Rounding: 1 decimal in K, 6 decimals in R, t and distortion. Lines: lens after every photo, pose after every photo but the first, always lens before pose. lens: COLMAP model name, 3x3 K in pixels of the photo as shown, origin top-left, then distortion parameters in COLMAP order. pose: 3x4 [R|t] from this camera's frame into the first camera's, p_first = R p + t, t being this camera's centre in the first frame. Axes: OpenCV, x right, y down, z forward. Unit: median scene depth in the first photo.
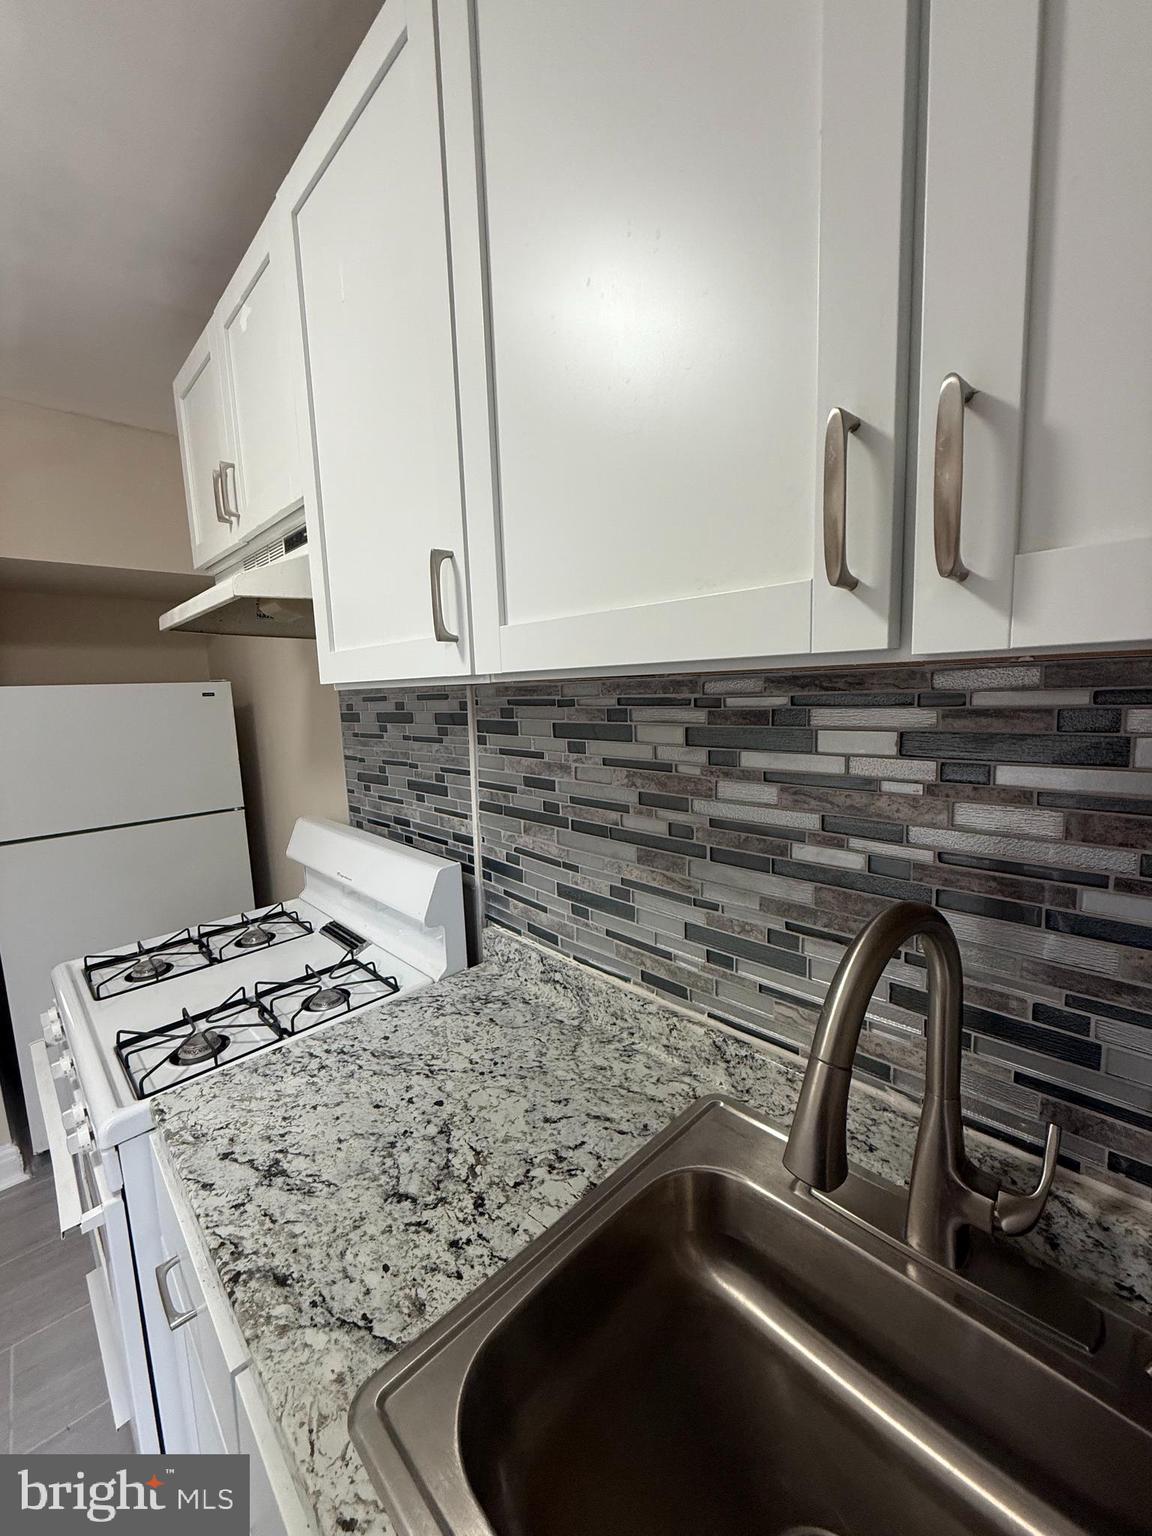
lens RADIAL K [[613.2, 0, 584.3], [0, 613.2, 765.4], [0, 0, 1]] dist [-0.001448, -0.000252]
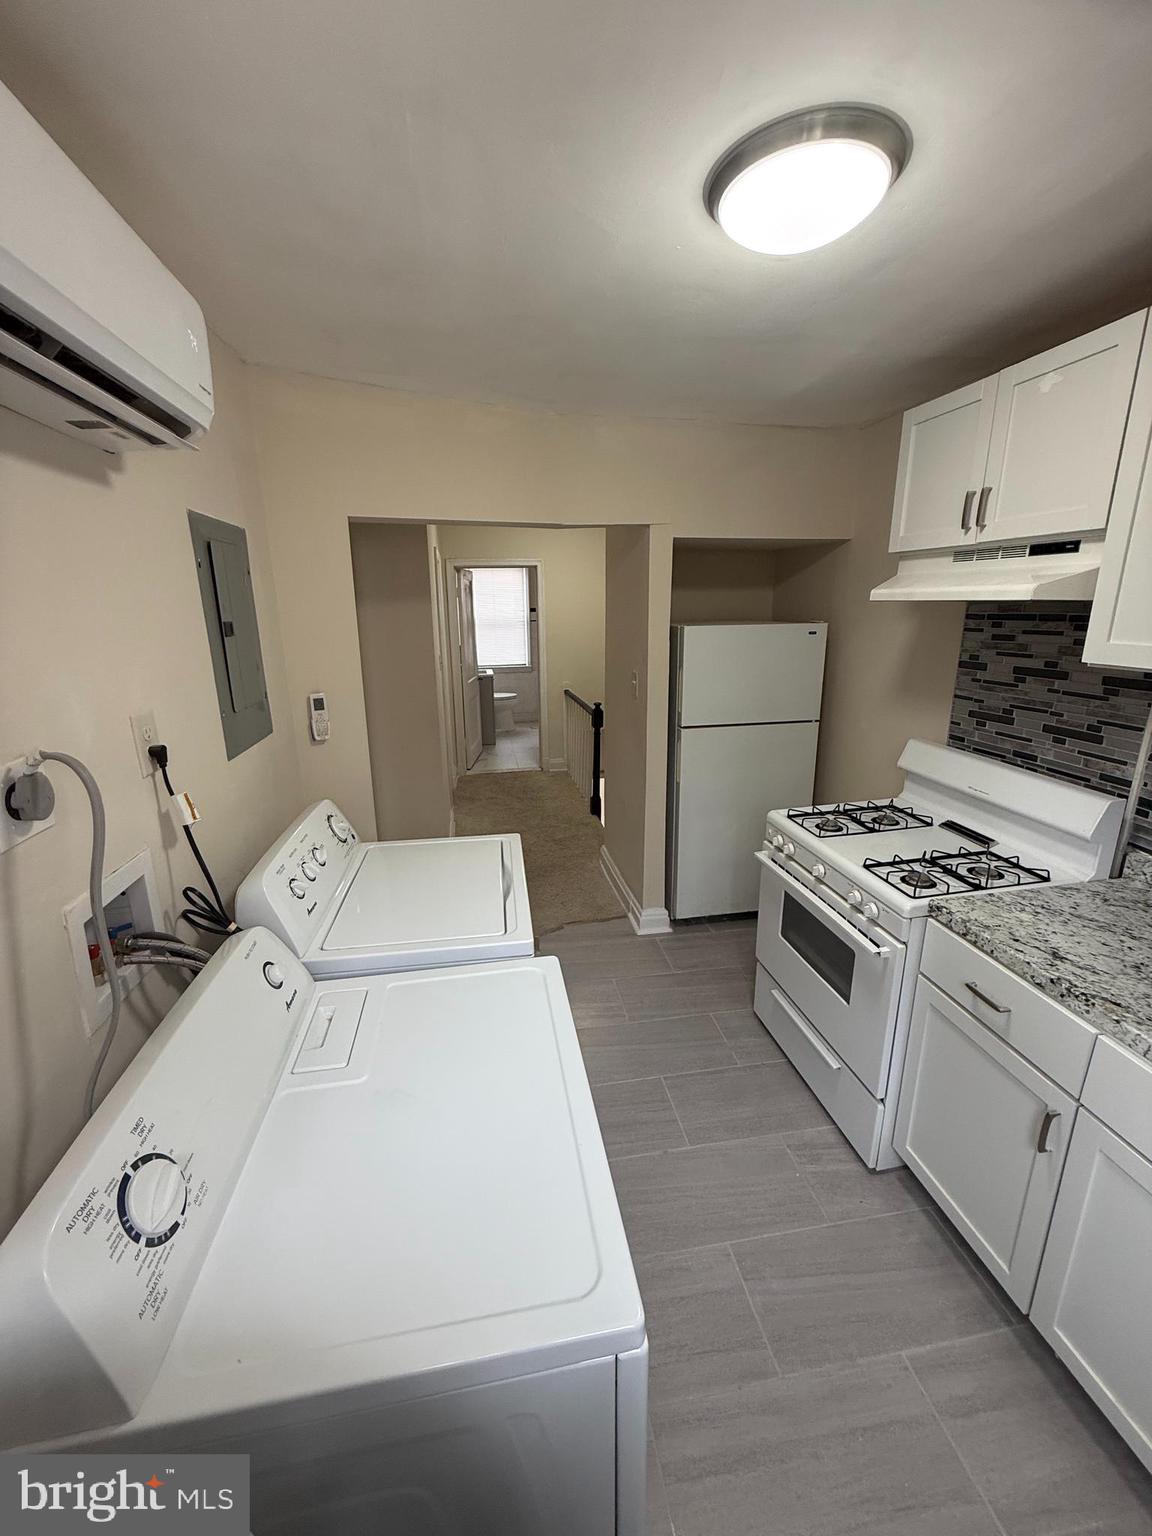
lens RADIAL K [[613.2, 0, 581.0], [0, 613.2, 761.5], [0, 0, 1]] dist [-0.001448, -0.000252]
pose [[0.830282, 0.167329, -0.531632, -0.456895], [-0.093679, 0.982195, 0.162838, -0.019502], [0.549415, -0.085399, 0.831174, -0.649279]]
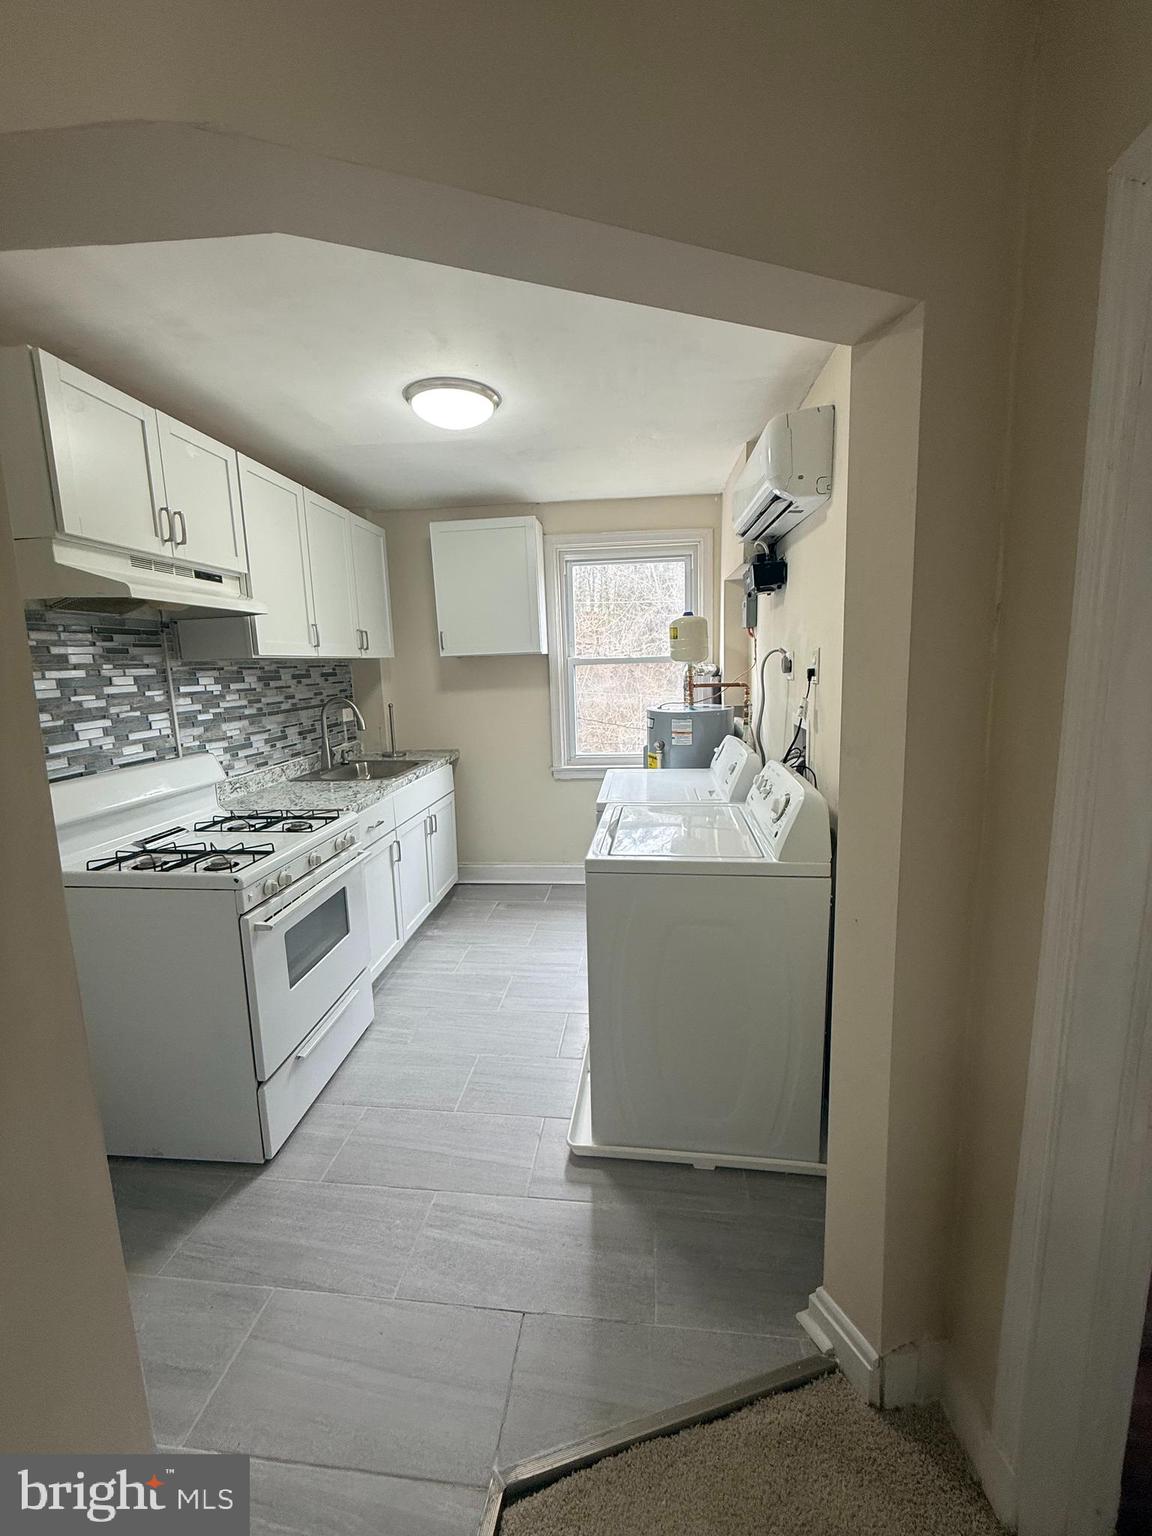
lens RADIAL K [[613.2, 0, 575.5], [0, 613.2, 759.0], [0, 0, 1]] dist [-0.001448, -0.000252]
pose [[-0.643719, -0.069732, 0.762078, -2.263415], [0.144701, 0.966784, 0.210690, -0.051329], [-0.751457, 0.245898, -0.612247, 1.223128]]
